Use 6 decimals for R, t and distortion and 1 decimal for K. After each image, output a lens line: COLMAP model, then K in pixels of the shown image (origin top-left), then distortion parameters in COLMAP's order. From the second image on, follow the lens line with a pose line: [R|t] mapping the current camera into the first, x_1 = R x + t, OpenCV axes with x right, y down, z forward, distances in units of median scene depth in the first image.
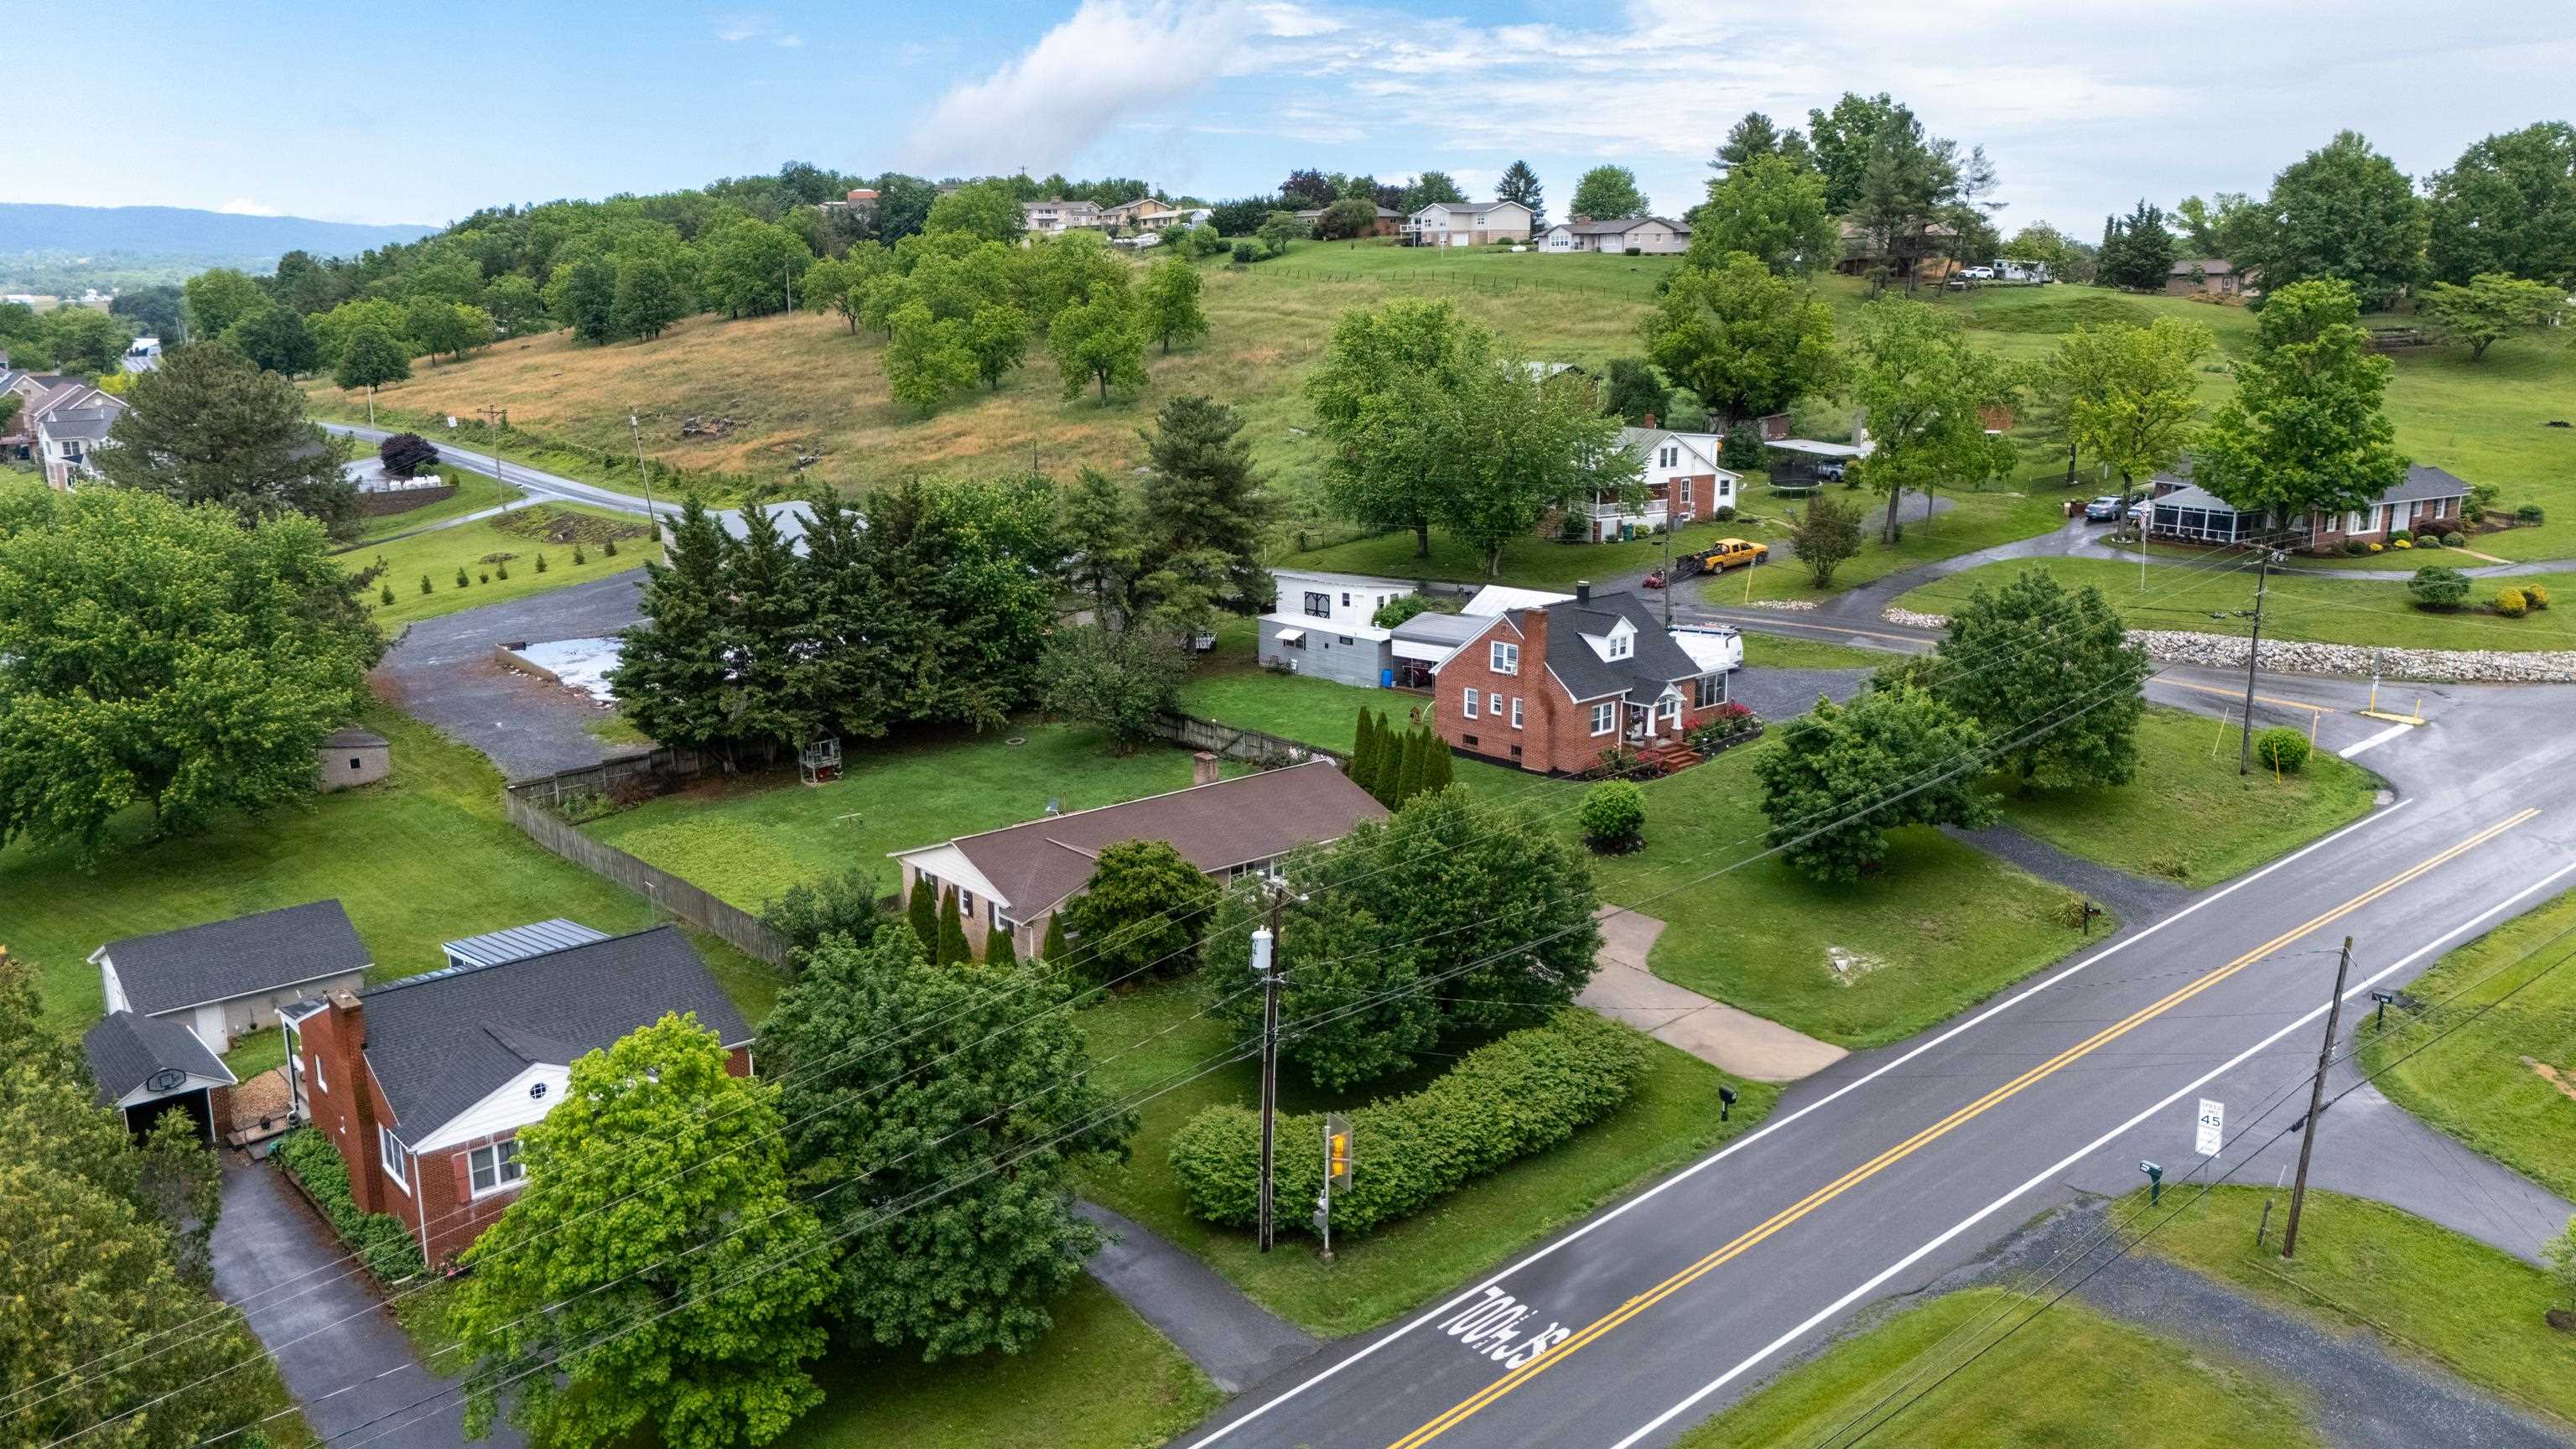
lens RADIAL K [[1868.6, 0, 1288.0], [0, 1868.6, 724.5], [0, 0, 1]] dist [0.167098, -0.455891]
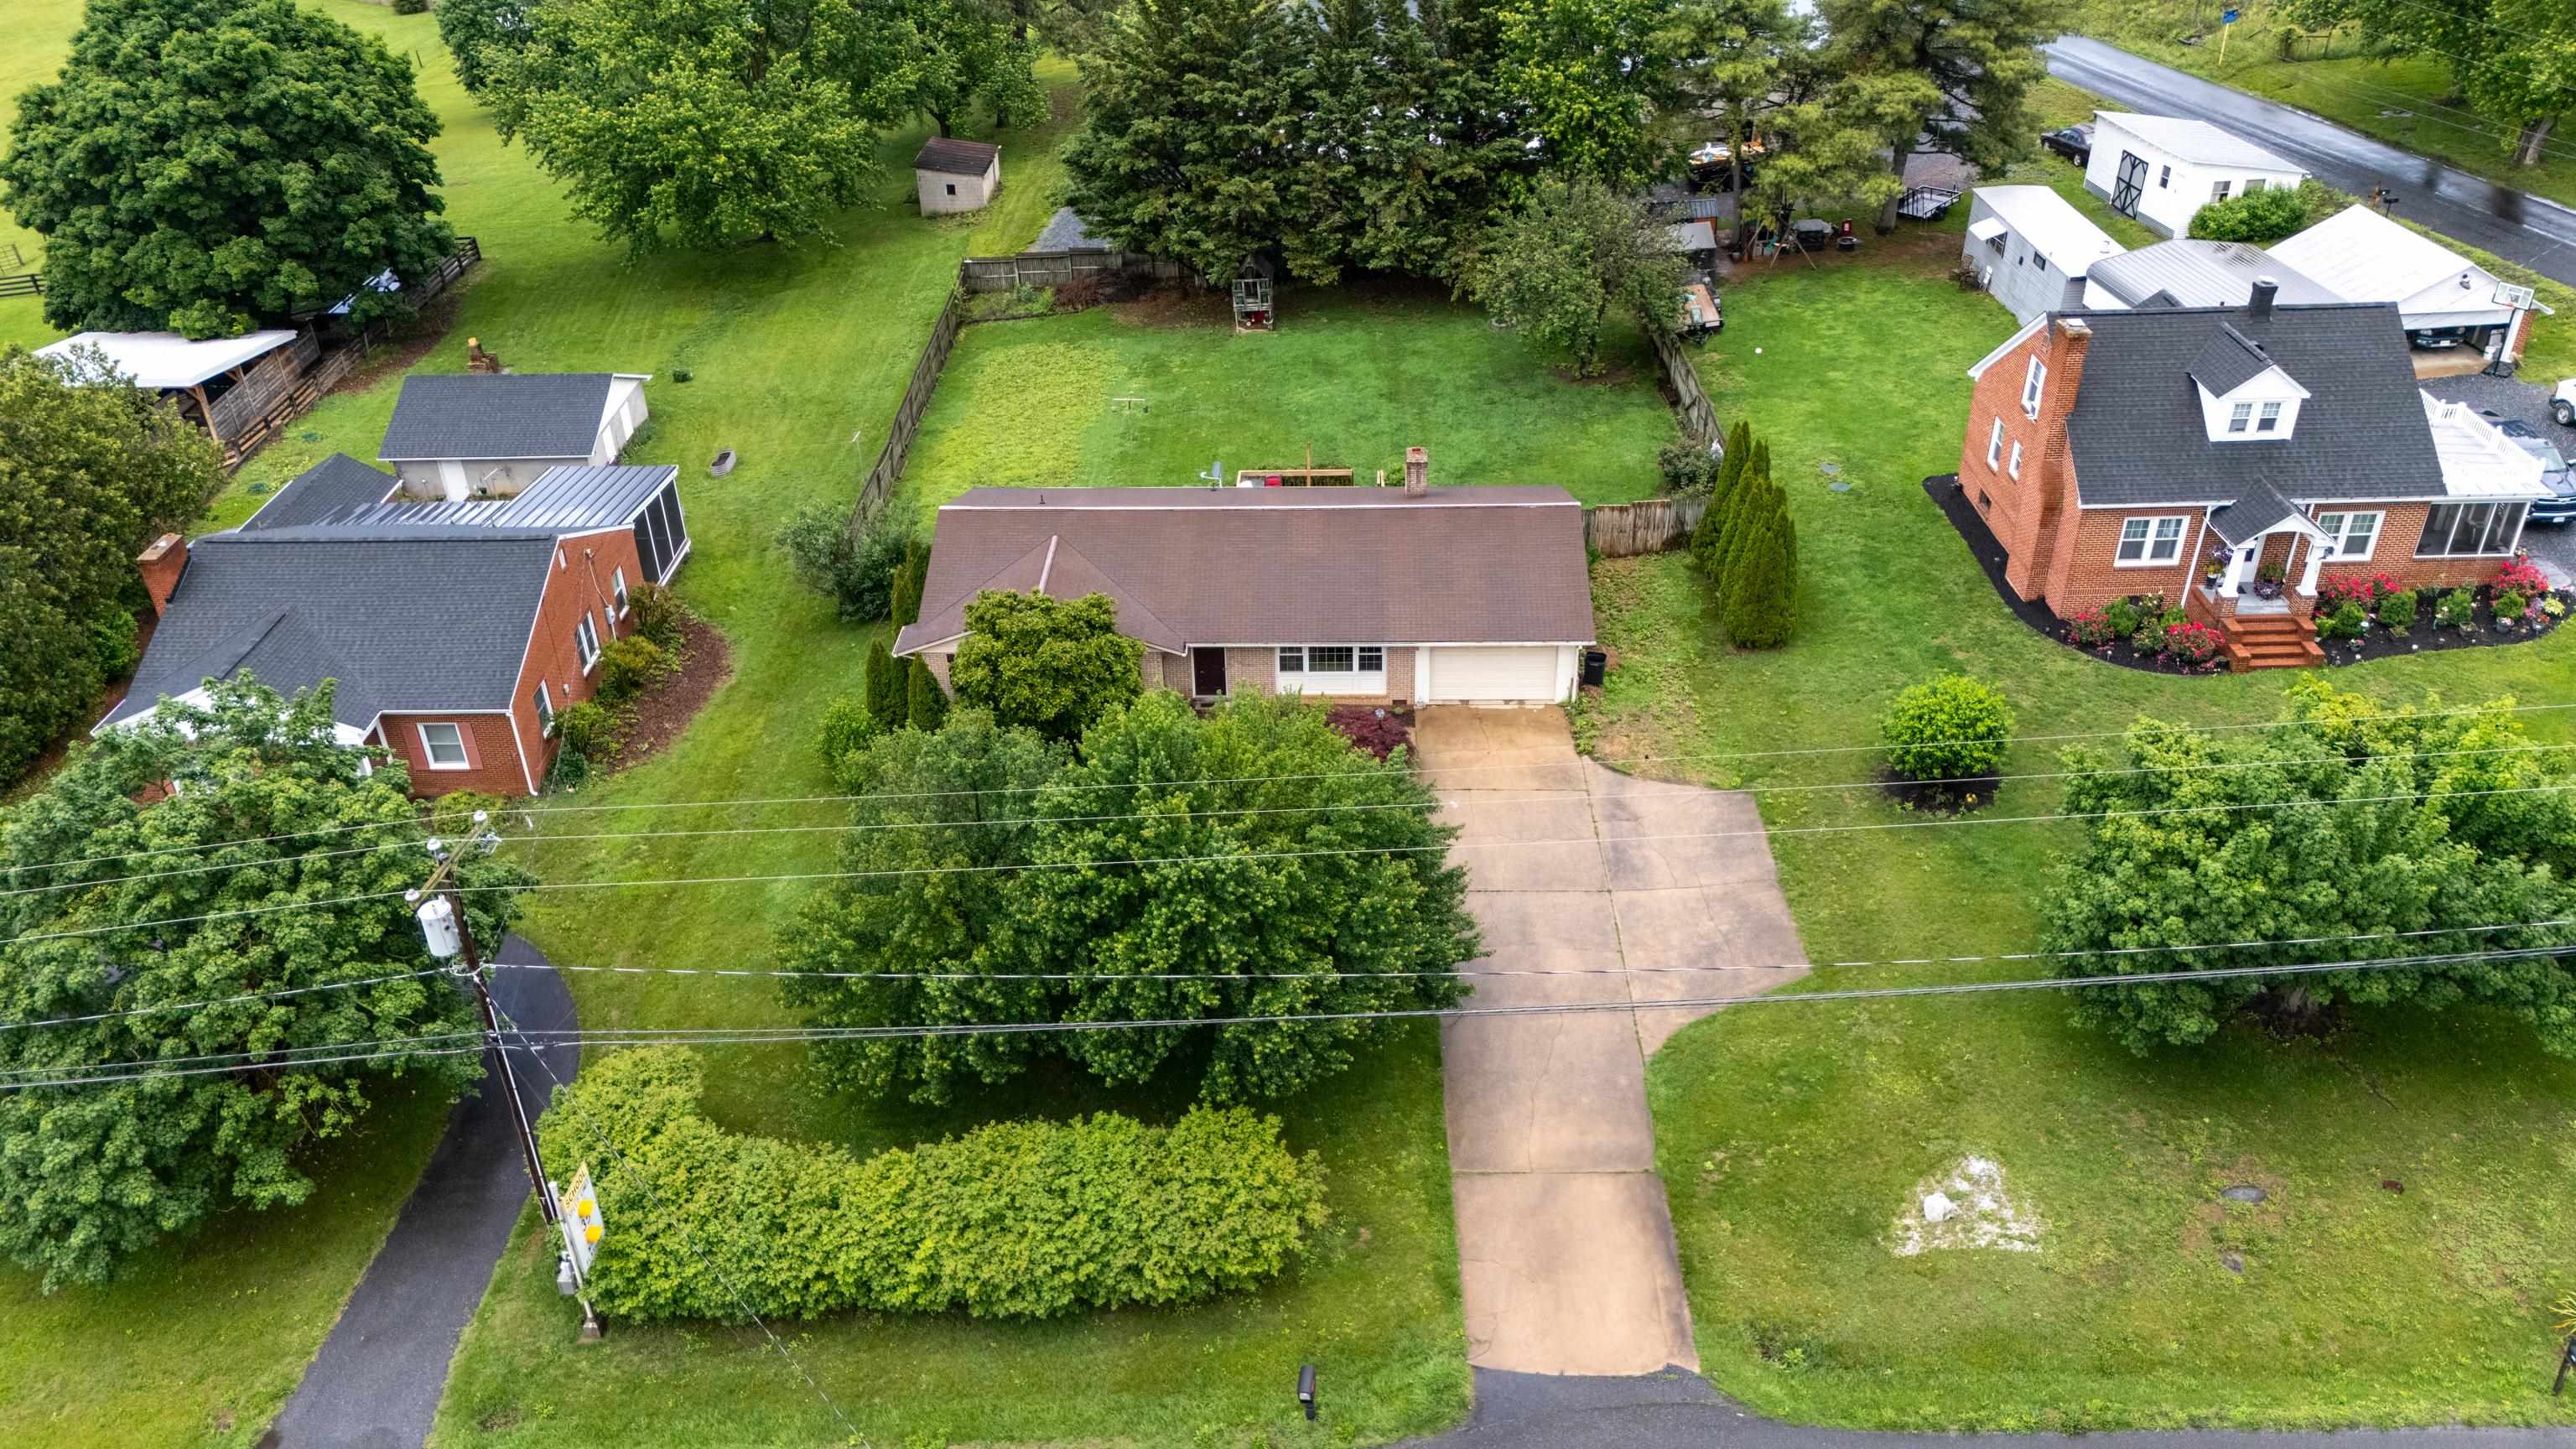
lens RADIAL K [[1892.4, 0, 1288.0], [0, 1892.4, 724.5], [0, 0, 1]] dist [0.069897, -0.080095]
pose [[0.752718, 0.340893, -0.563212, 0.303140], [-0.135159, 0.917295, 0.374570, -0.128191], [0.644319, -0.205822, 0.736539, 0.378966]]
